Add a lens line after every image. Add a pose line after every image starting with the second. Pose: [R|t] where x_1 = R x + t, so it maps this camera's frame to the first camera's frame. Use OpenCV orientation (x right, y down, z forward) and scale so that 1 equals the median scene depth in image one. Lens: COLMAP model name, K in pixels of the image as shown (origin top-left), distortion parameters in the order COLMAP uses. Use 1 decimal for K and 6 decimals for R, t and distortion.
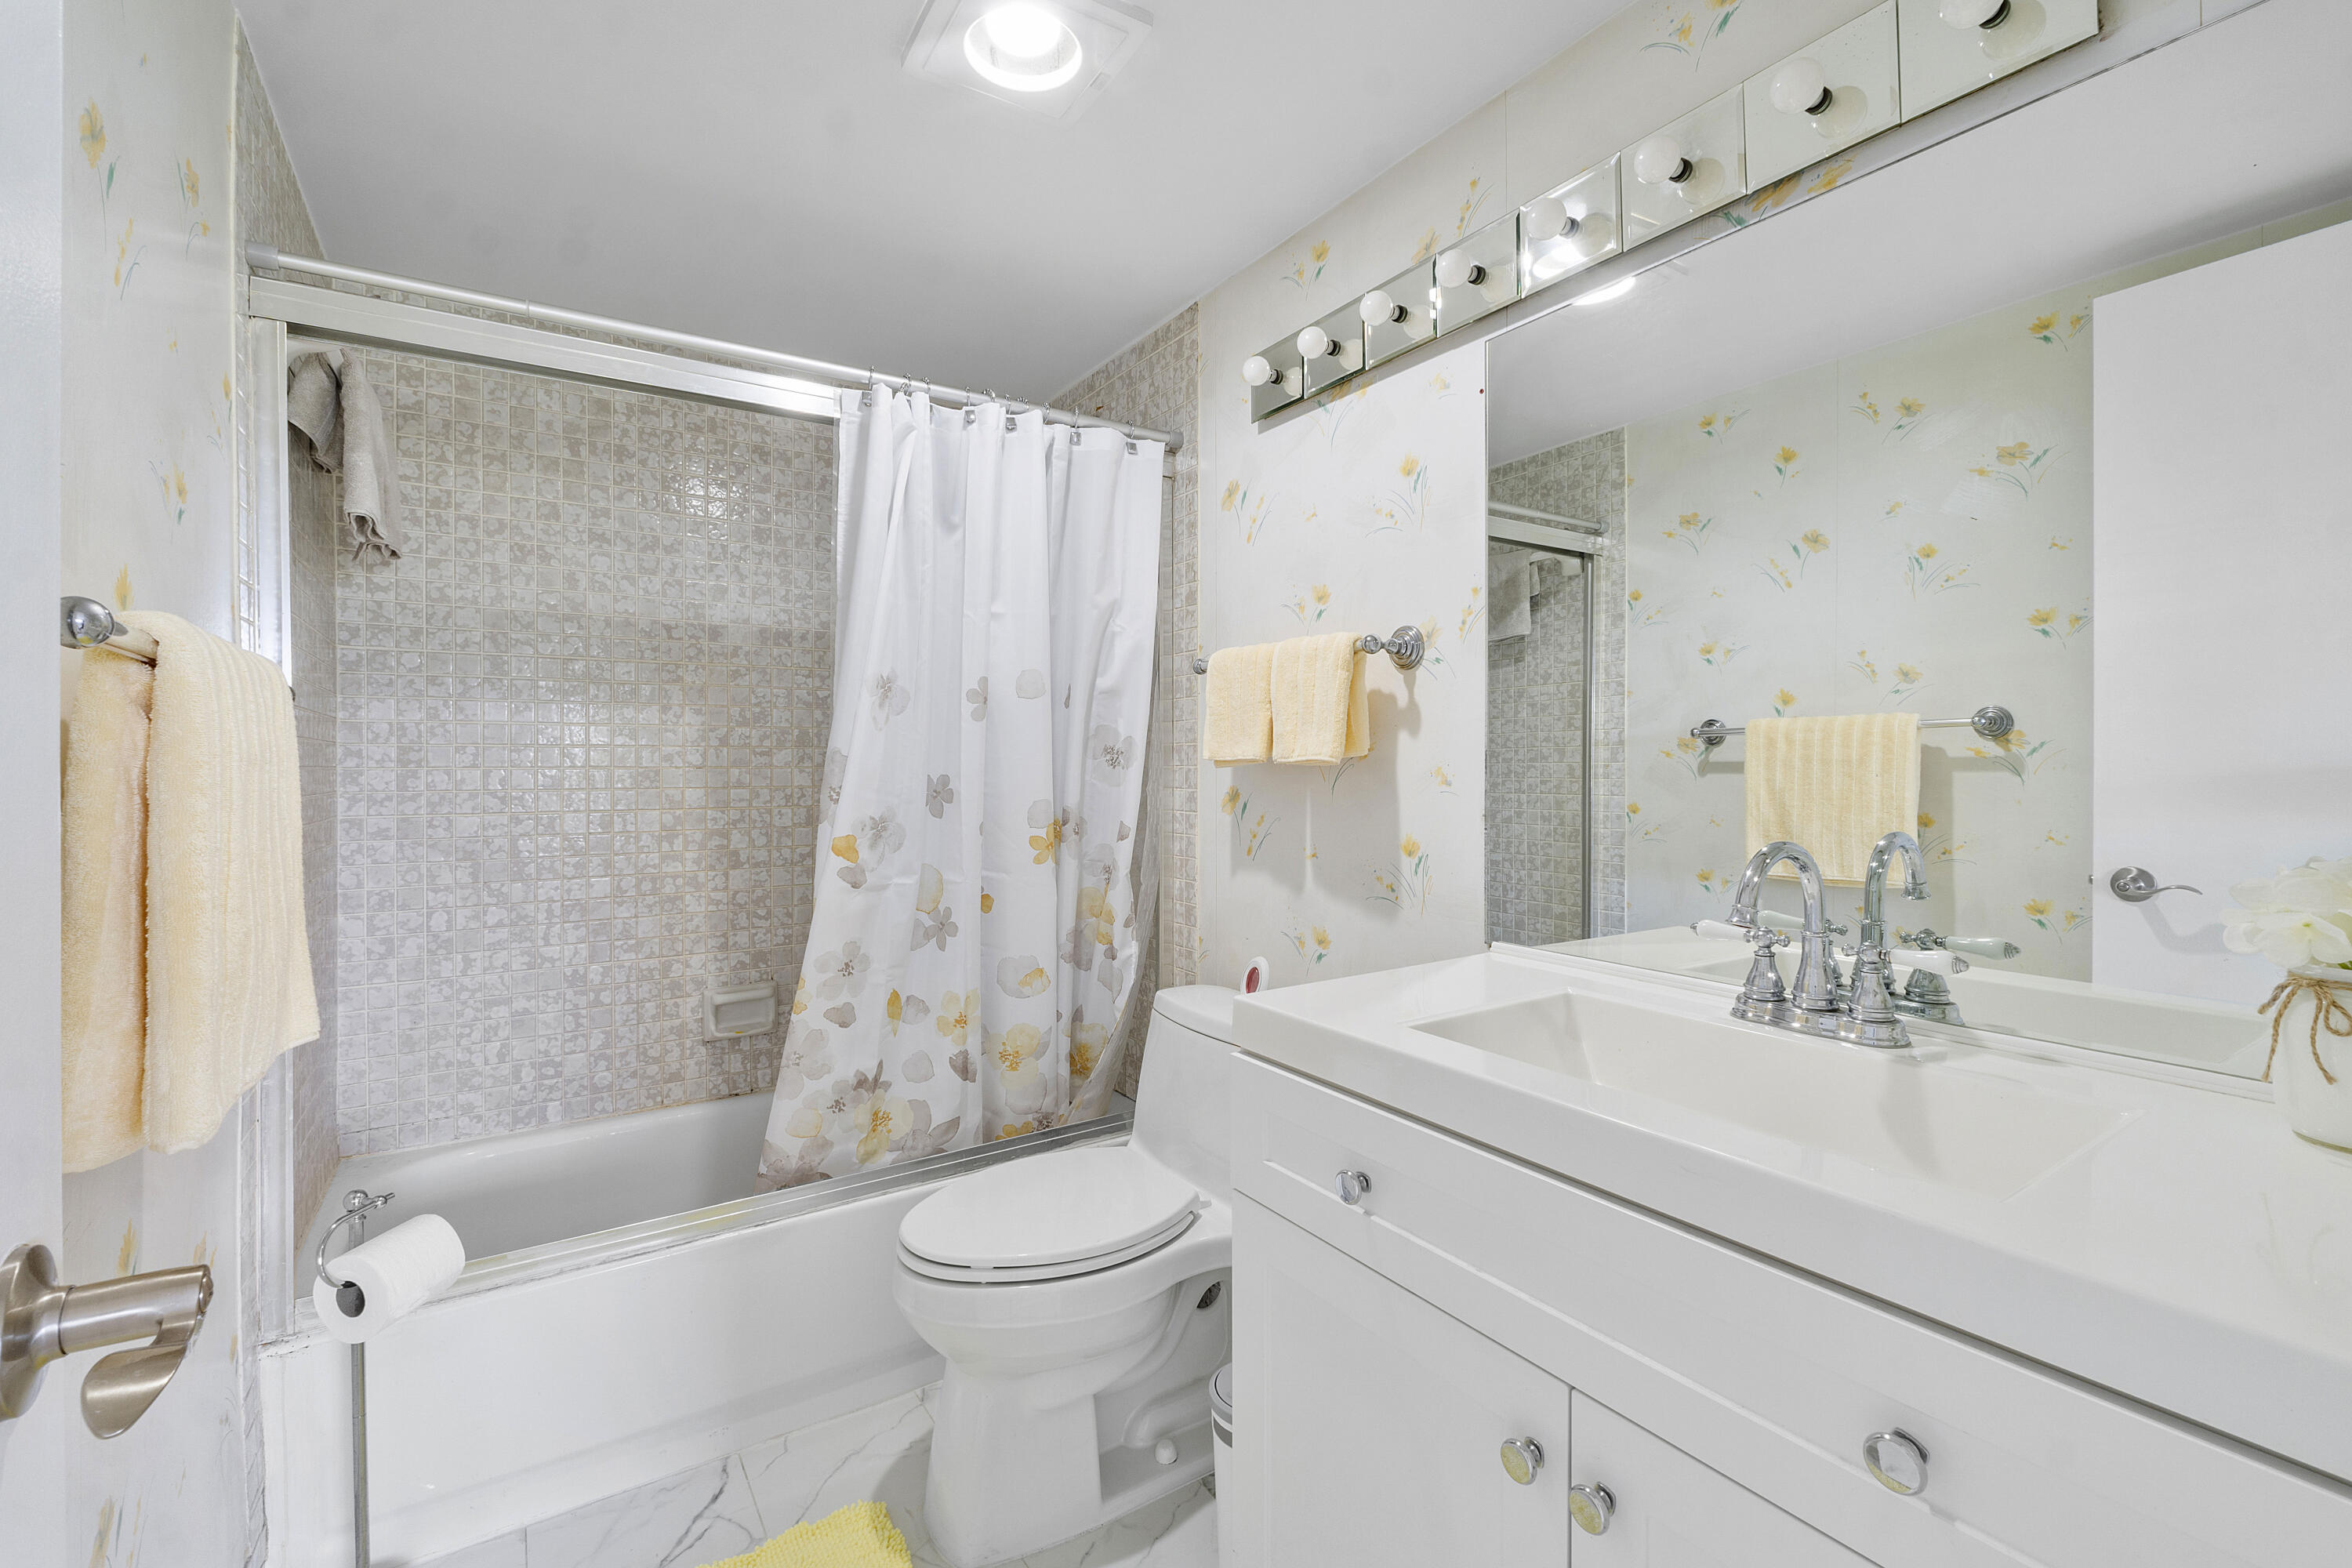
lens RADIAL K [[997.6, 0, 1180.8], [0, 997.6, 779.2], [0, 0, 1]] dist [-0.006771, -0.000503]
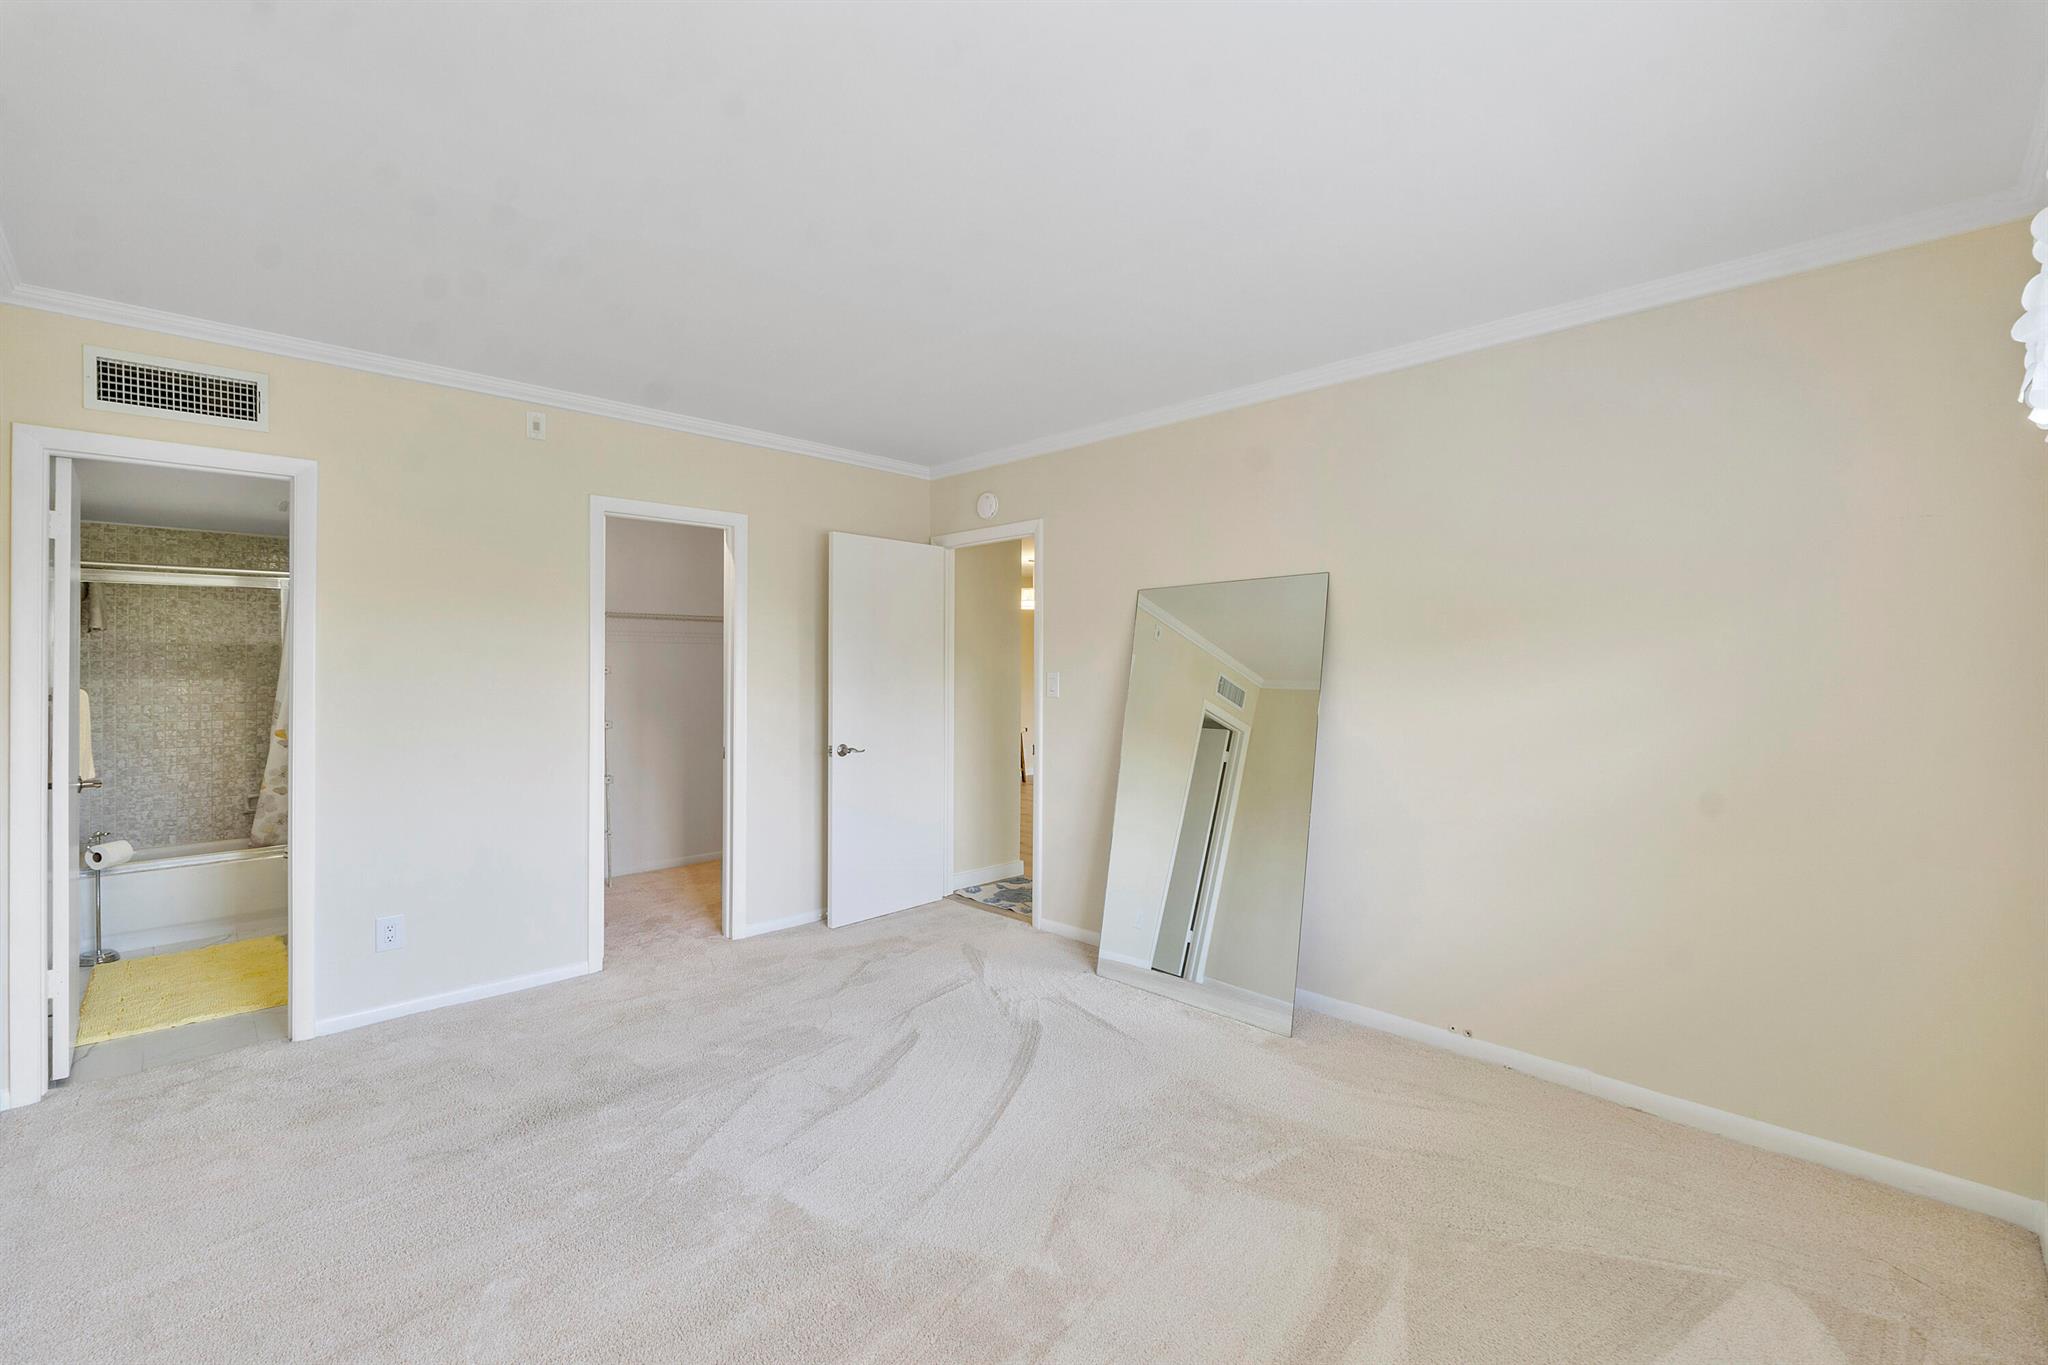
lens RADIAL K [[868.6, 0, 1018.5], [0, 868.6, 674.9], [0, 0, 1]] dist [-0.006771, -0.000503]
pose [[0.983531, 0.001962, 0.180727, 1.108495], [-0.000895, 0.999982, -0.005989, -0.075603], [-0.180736, 0.005728, 0.983515, -1.577870]]
